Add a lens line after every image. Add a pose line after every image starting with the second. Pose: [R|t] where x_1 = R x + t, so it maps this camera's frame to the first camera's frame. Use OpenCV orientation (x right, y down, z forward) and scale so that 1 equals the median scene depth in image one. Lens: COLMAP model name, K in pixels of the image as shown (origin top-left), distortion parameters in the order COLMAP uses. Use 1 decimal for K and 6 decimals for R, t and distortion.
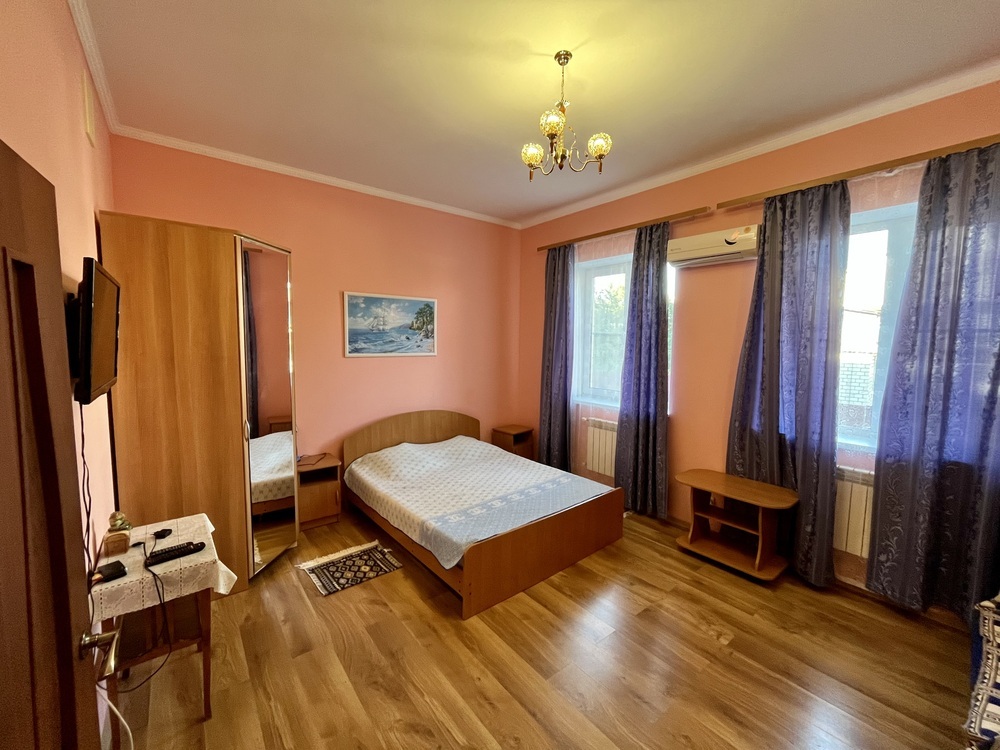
lens RADIAL K [[401.8, 0, 500.0], [0, 401.8, 375.0], [0, 0, 1]] dist [0.000646, 0.000230]
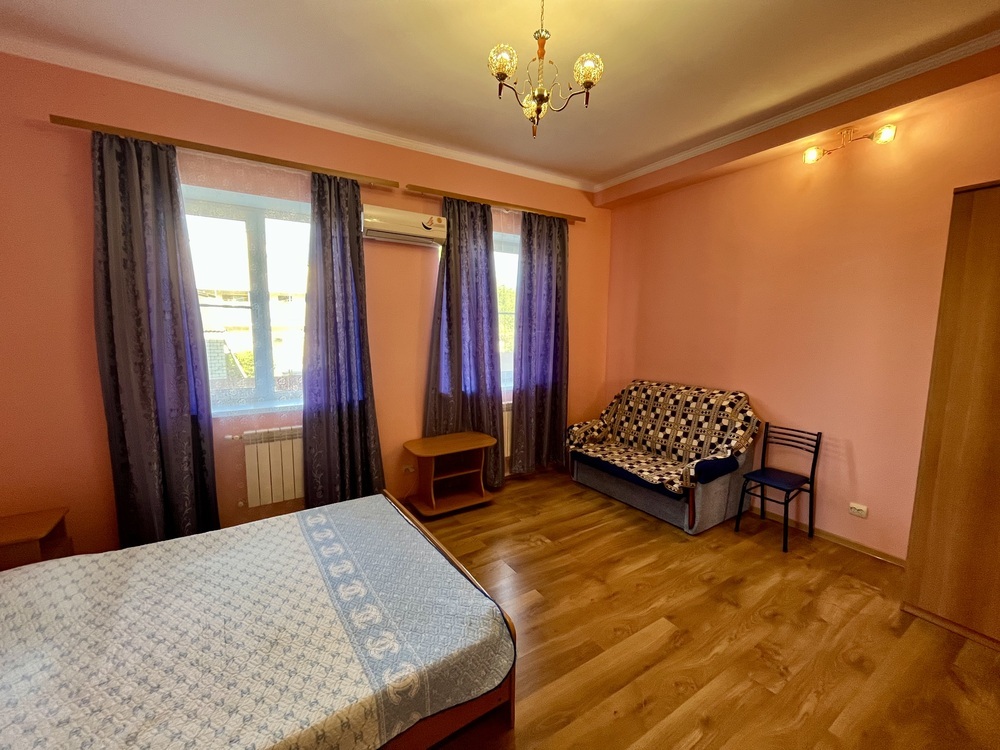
lens RADIAL K [[401.8, 0, 500.0], [0, 401.8, 375.0], [0, 0, 1]] dist [0.000646, 0.000230]
pose [[0.129803, -0.135680, 0.982213, -0.540066], [0.078314, 0.988902, 0.126255, -0.058973], [-0.988442, 0.060533, 0.138988, 0.698463]]
